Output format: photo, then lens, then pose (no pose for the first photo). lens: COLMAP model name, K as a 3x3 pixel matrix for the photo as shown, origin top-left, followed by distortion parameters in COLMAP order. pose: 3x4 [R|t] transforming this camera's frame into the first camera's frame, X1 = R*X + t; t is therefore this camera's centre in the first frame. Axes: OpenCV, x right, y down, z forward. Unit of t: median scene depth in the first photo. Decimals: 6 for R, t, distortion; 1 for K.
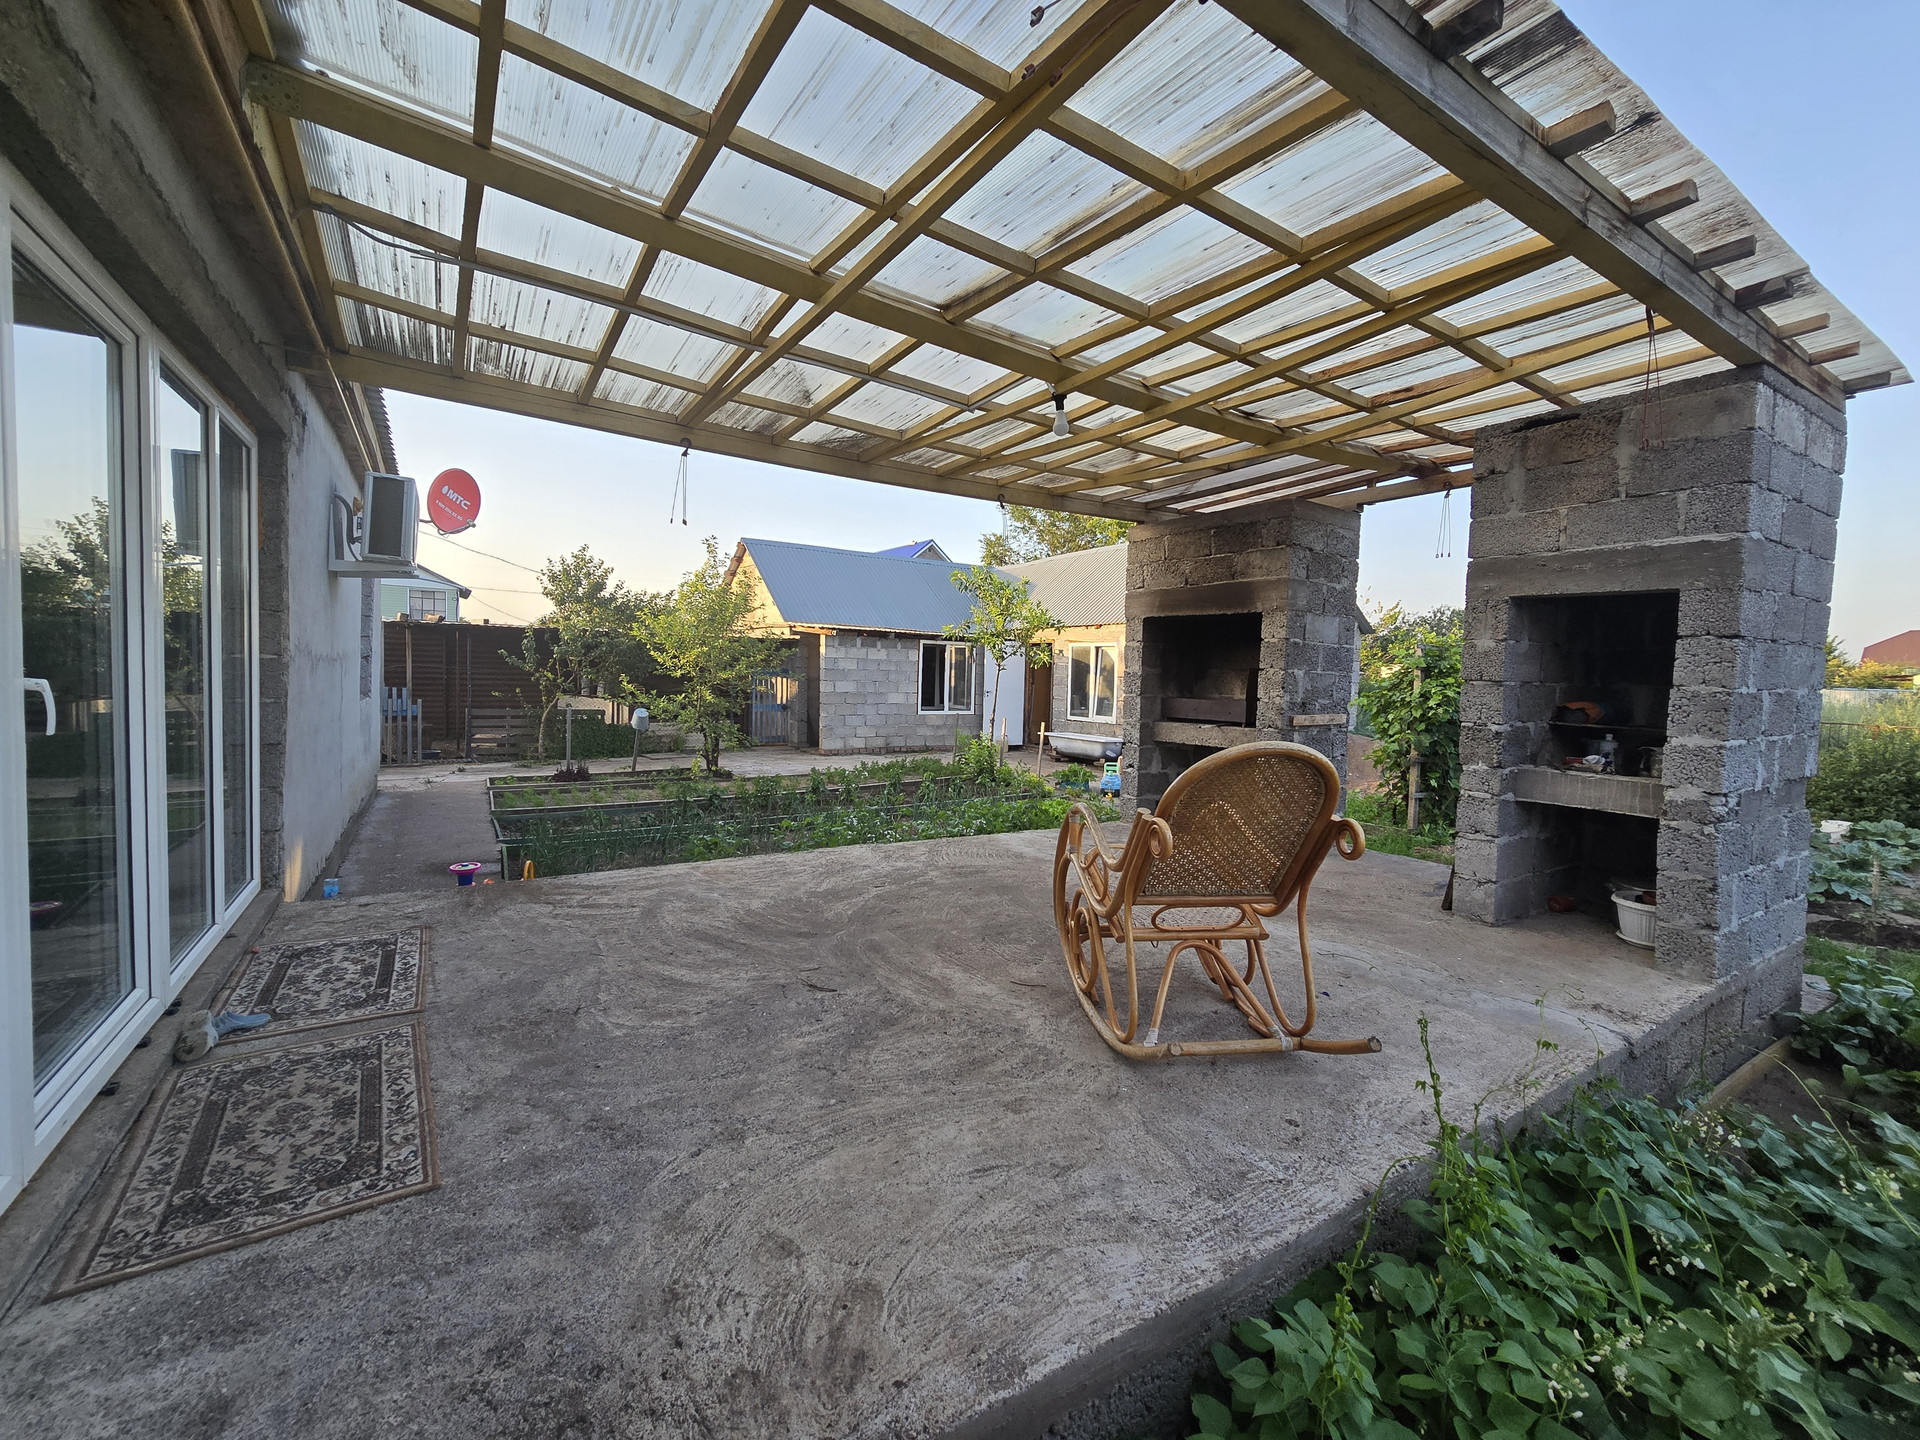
lens RADIAL K [[791.8, 0, 965.0], [0, 791.8, 708.7], [0, 0, 1]] dist [-0.002669, -0.000633]
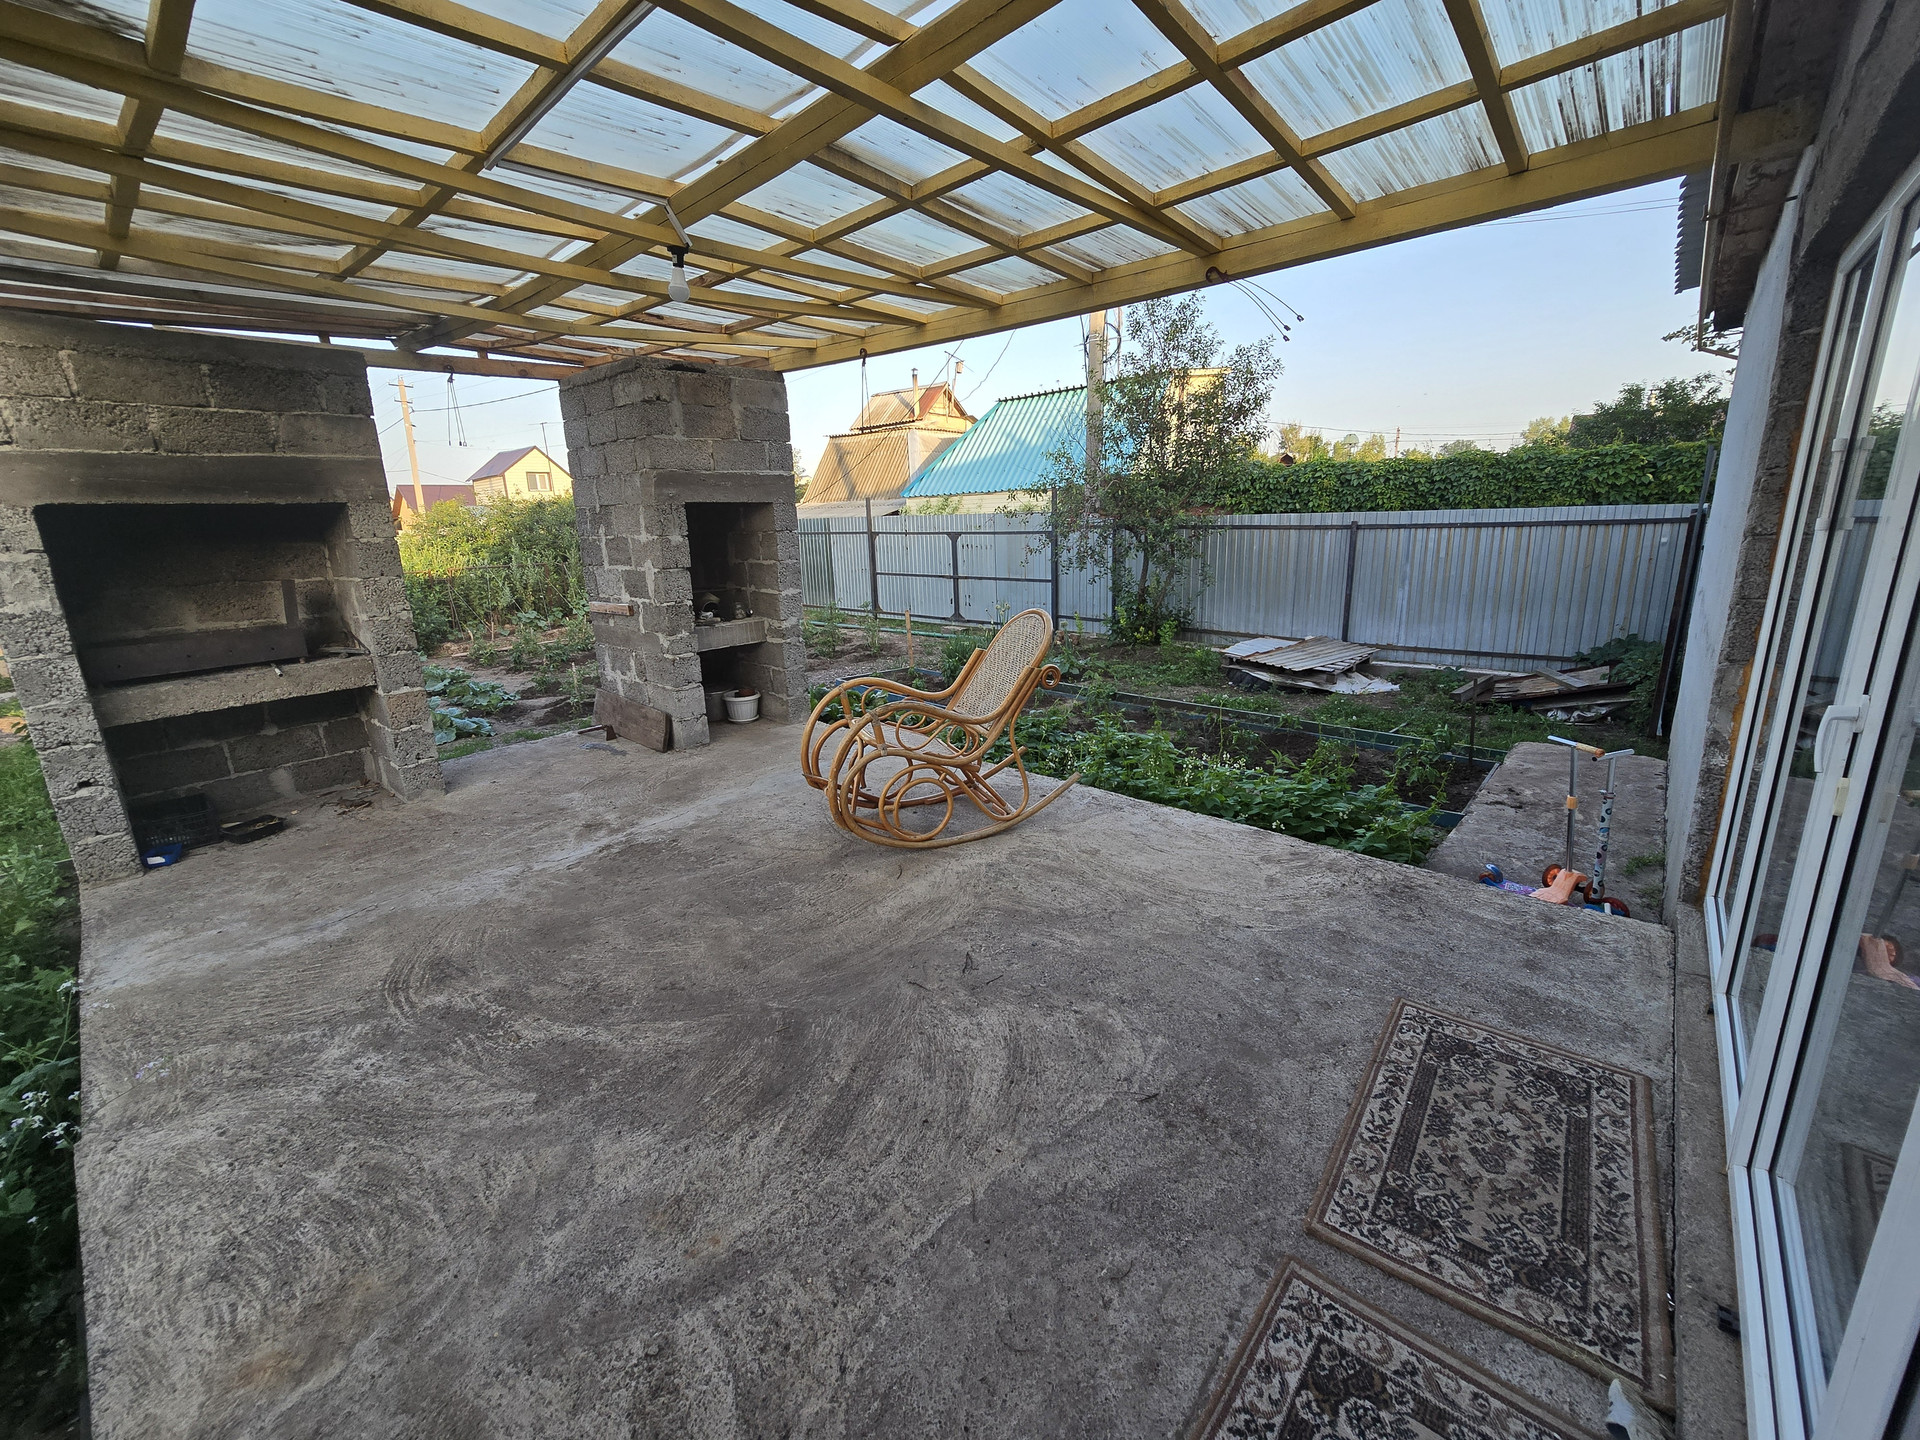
lens RADIAL K [[787.9, 0, 963.0], [0, 787.9, 702.4], [0, 0, 1]] dist [-0.001278, -0.001084]
pose [[-0.269982, -0.245059, 0.931158, -0.855544], [0.069474, 0.959591, 0.272686, -0.168364], [-0.960356, 0.138312, -0.242047, 1.053698]]
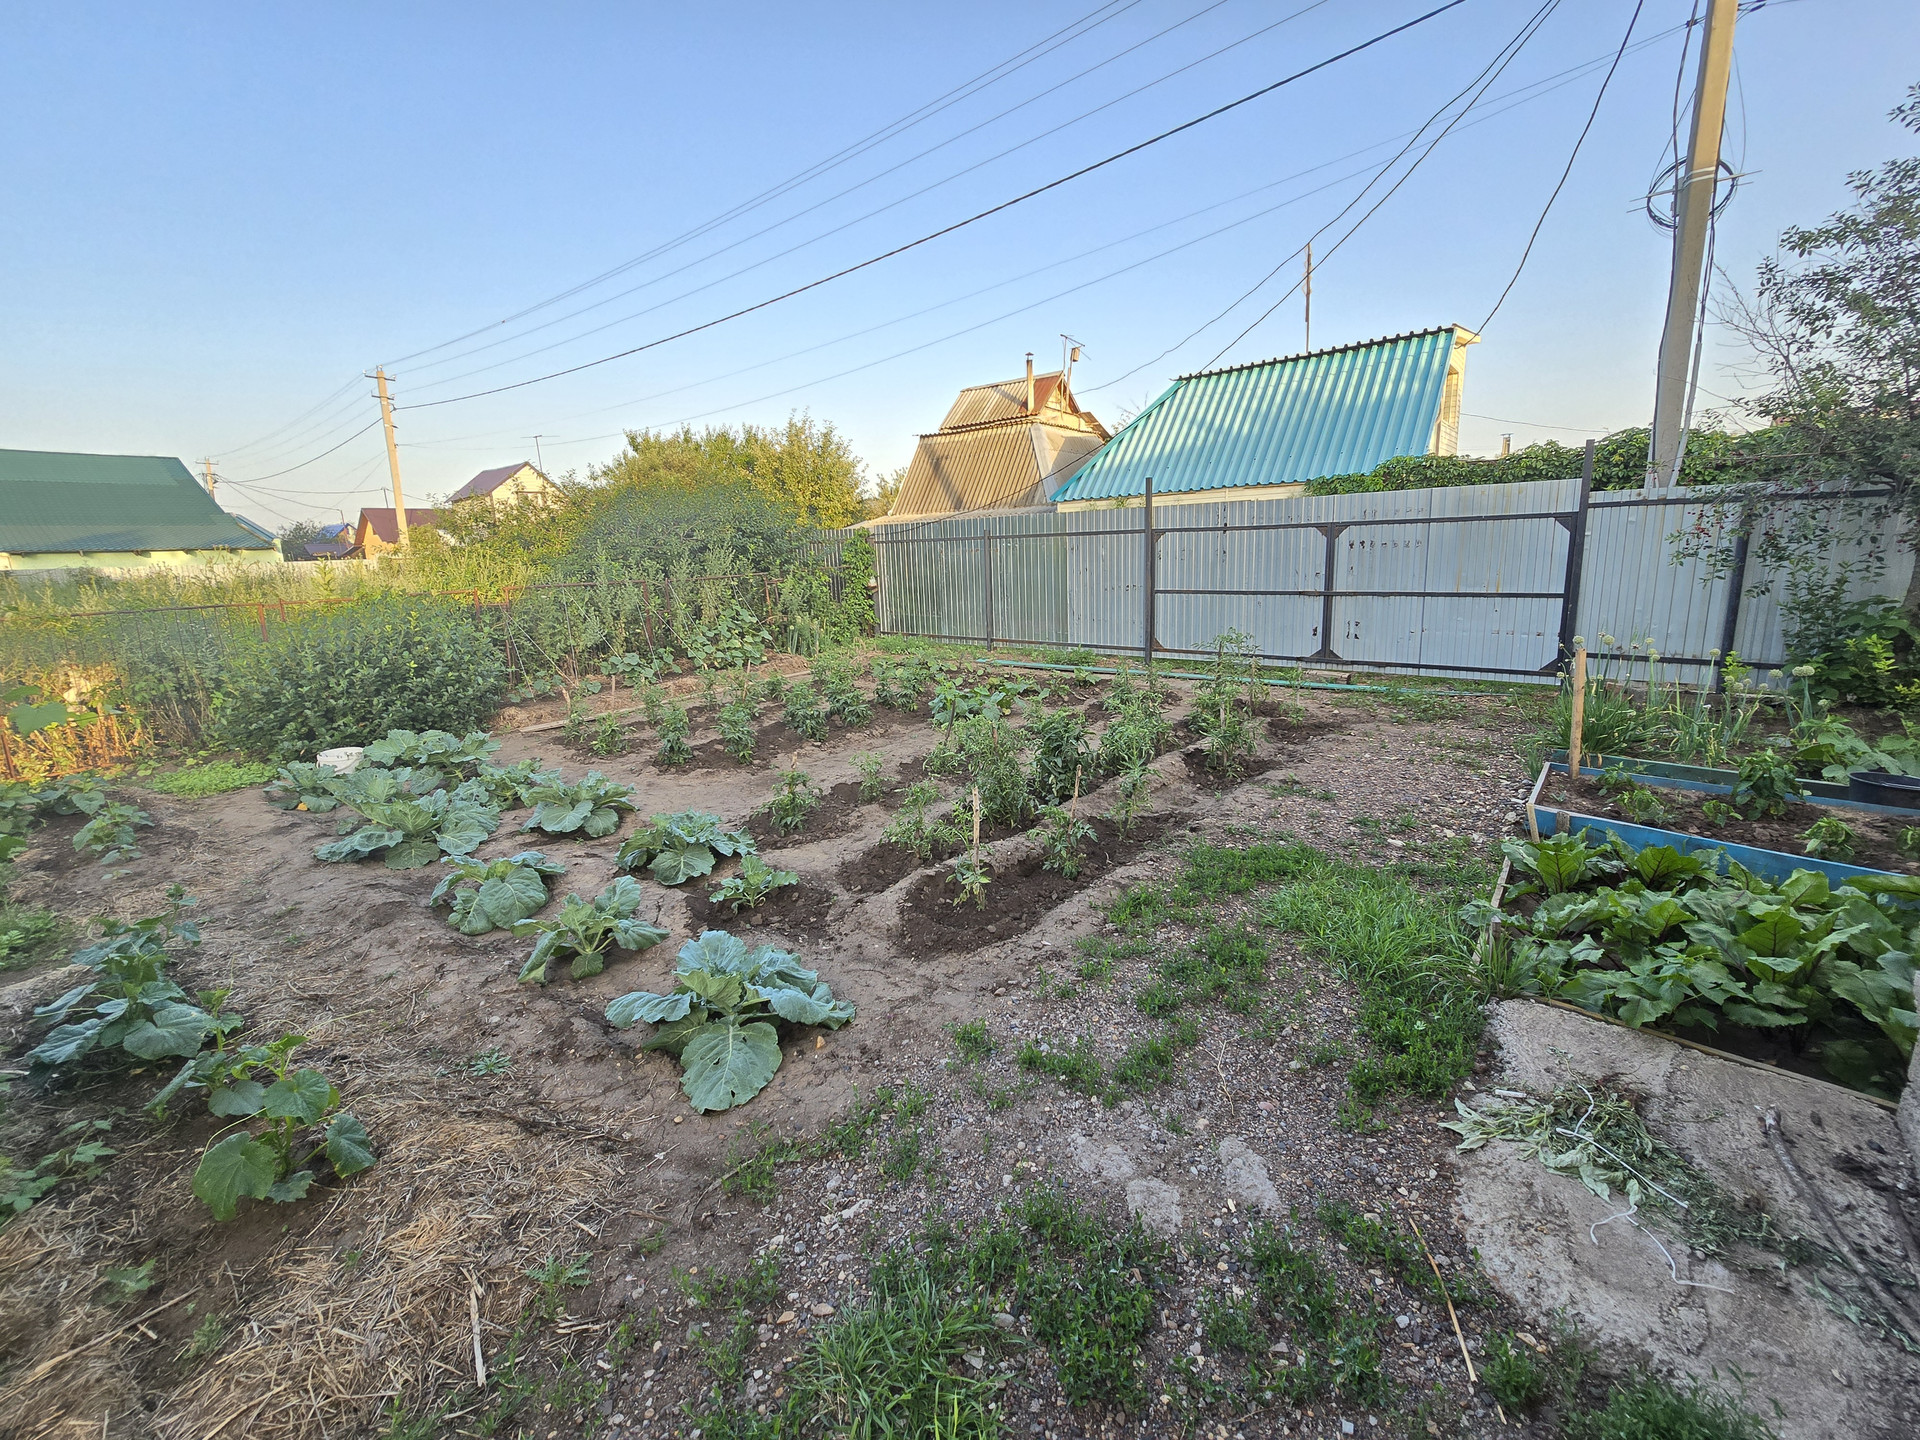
lens RADIAL K [[787.9, 0, 963.0], [0, 787.9, 702.4], [0, 0, 1]] dist [-0.001278, -0.001084]
pose [[-0.314417, -0.200767, 0.927812, 0.935493], [0.072016, 0.969518, 0.234197, -0.033753], [-0.946549, 0.140452, -0.290375, 1.918355]]
